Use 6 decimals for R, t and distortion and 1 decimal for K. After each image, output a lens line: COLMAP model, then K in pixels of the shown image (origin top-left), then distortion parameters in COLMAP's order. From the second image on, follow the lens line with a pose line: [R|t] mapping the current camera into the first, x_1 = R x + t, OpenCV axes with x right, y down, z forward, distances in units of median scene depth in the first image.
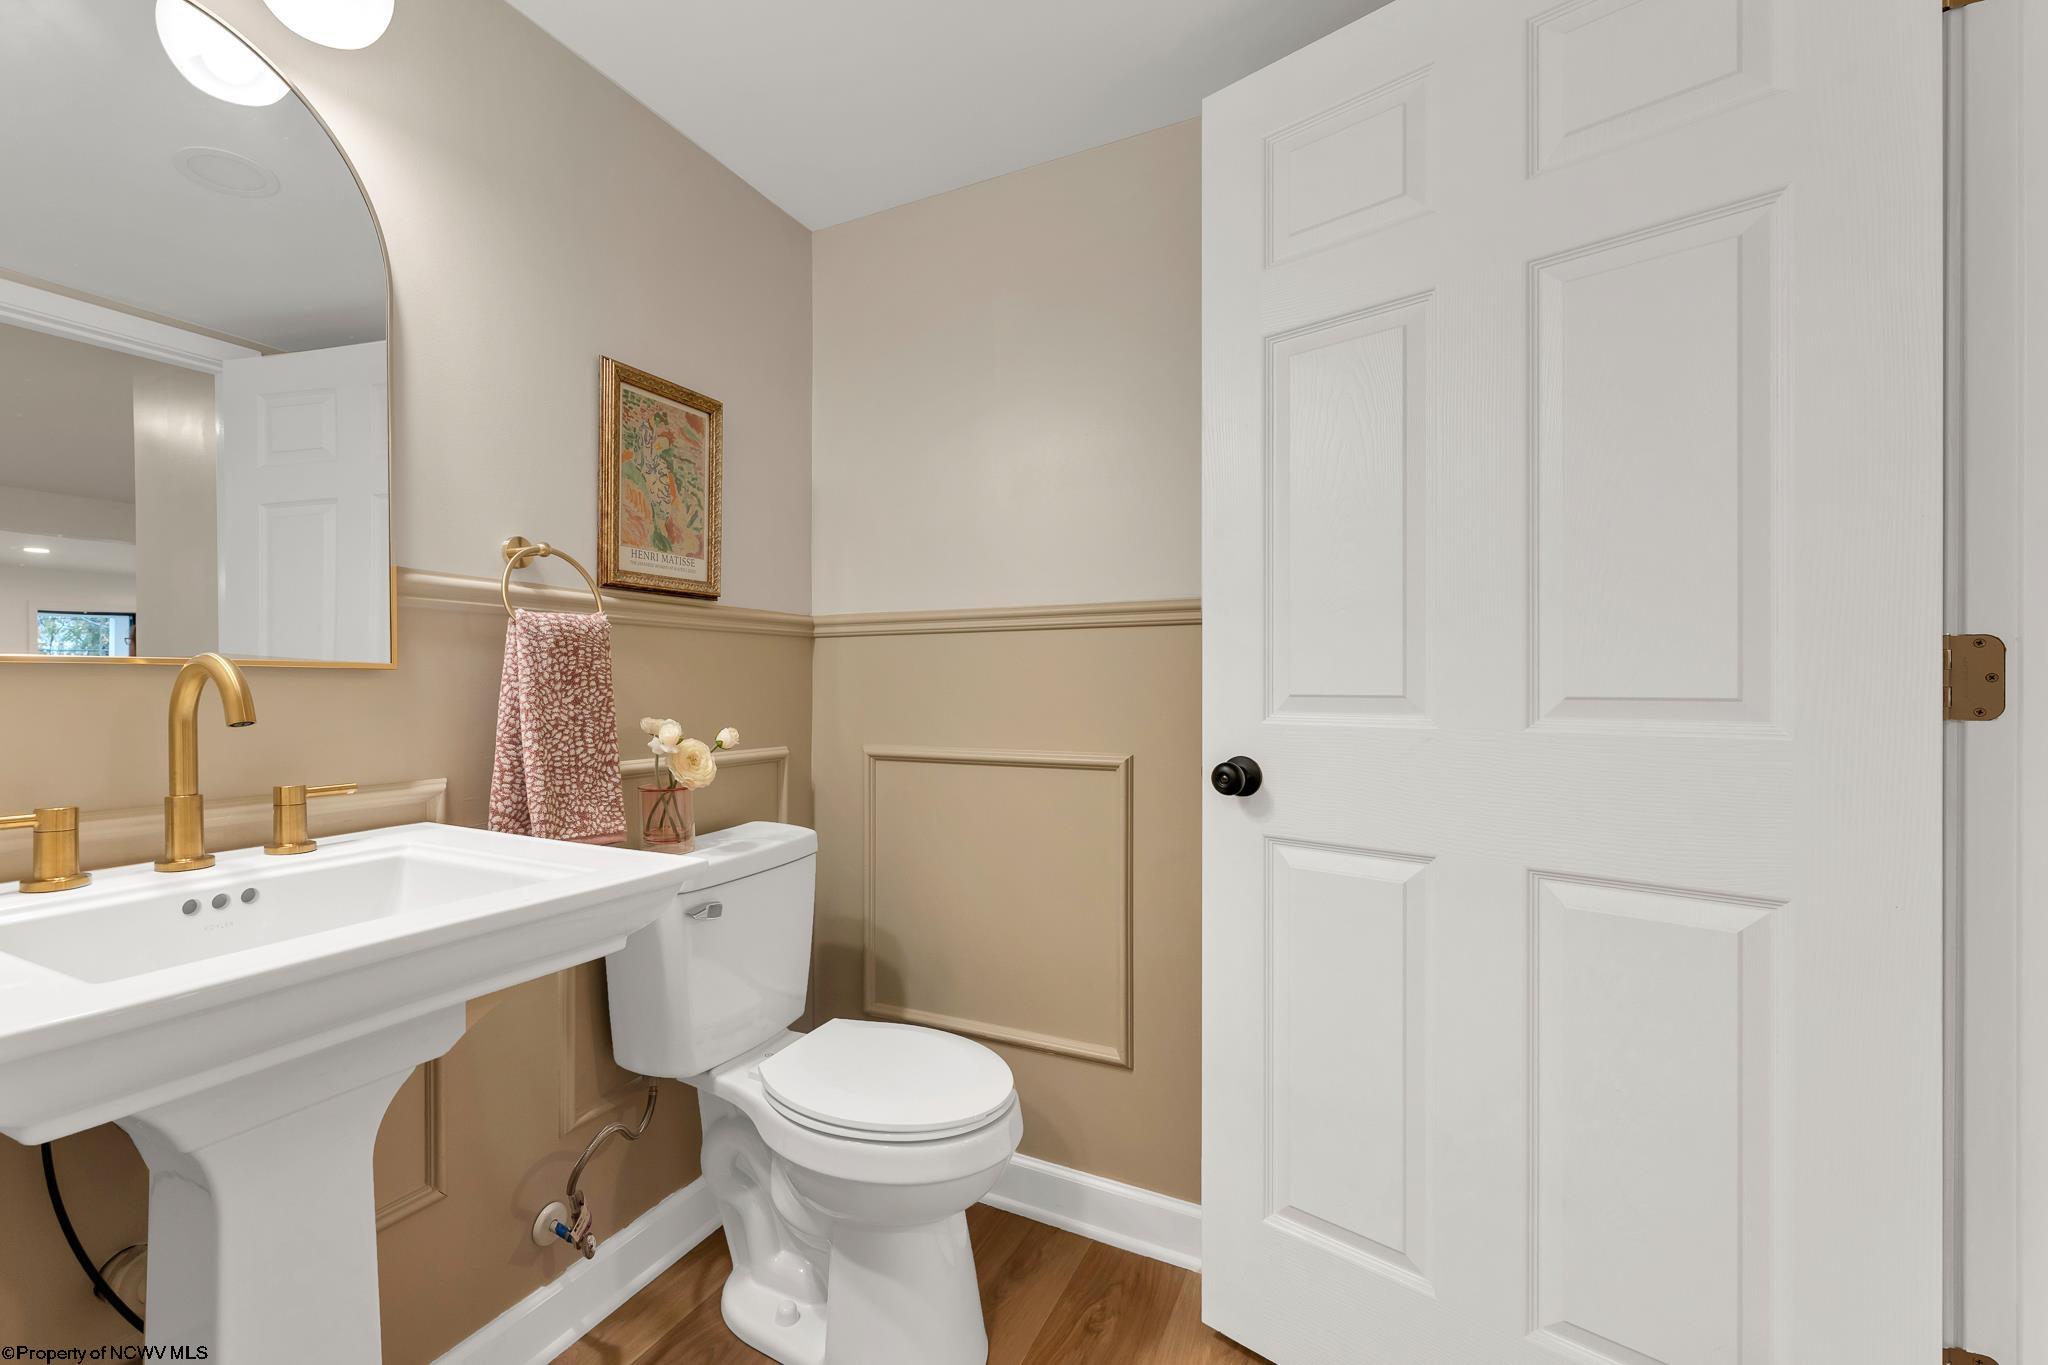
lens RADIAL K [[853.5, 0, 1042.6], [0, 853.5, 686.8], [0, 0, 1]] dist [-0.001230, 0.000005]
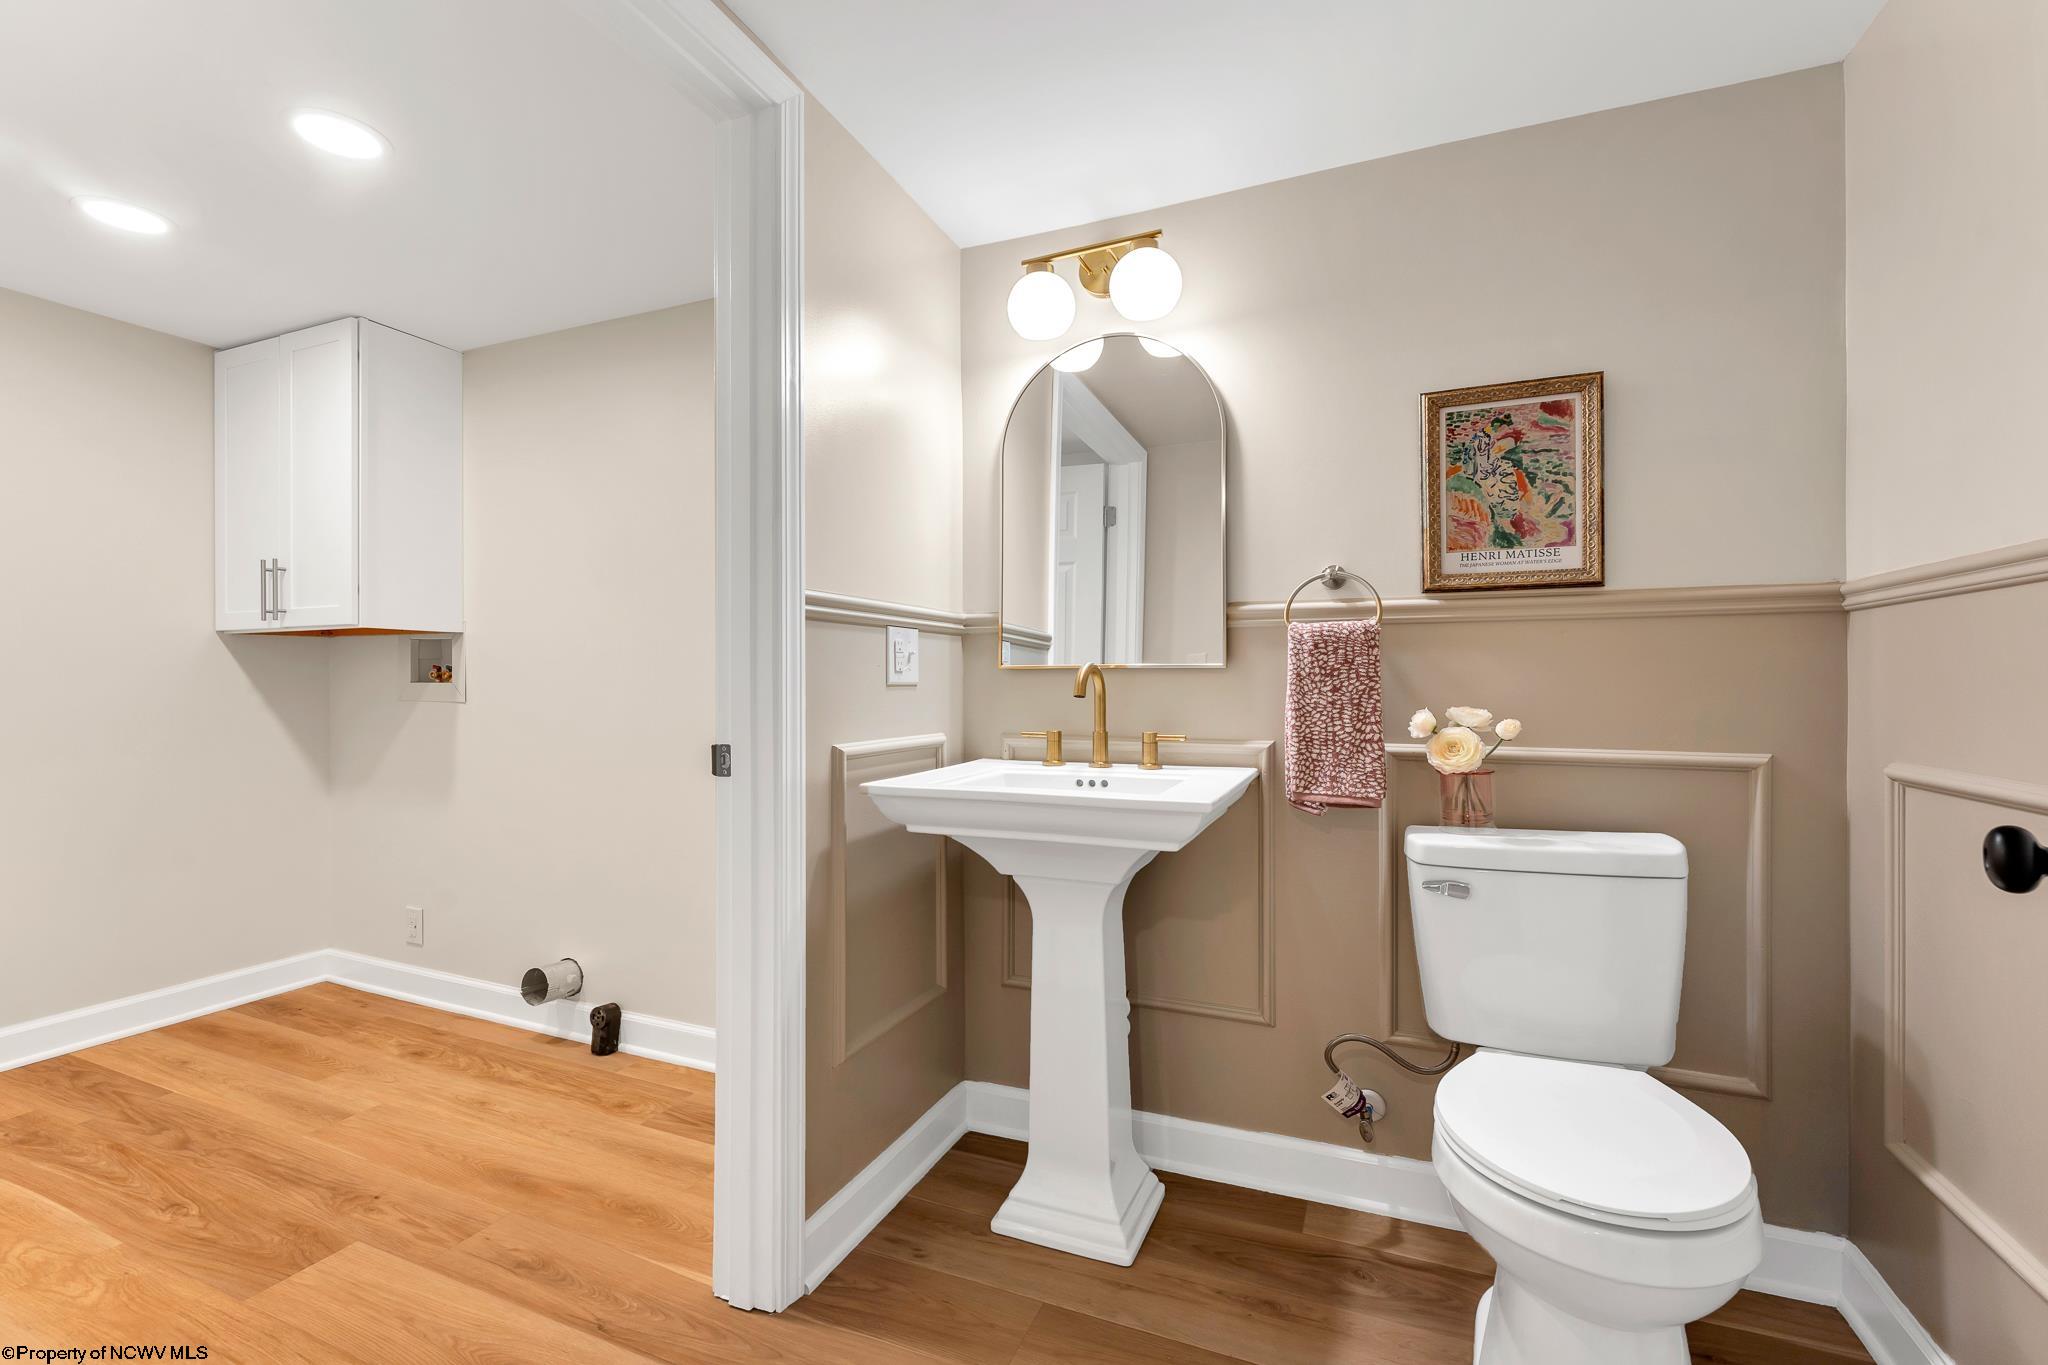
lens RADIAL K [[853.5, 0, 1042.6], [0, 853.5, 686.8], [0, 0, 1]] dist [-0.001230, 0.000005]
pose [[0.137982, 0.002131, -0.990432, 0.535536], [0.000674, 0.999997, 0.002246, 0.007626], [0.990434, -0.000977, 0.137981, 0.313244]]
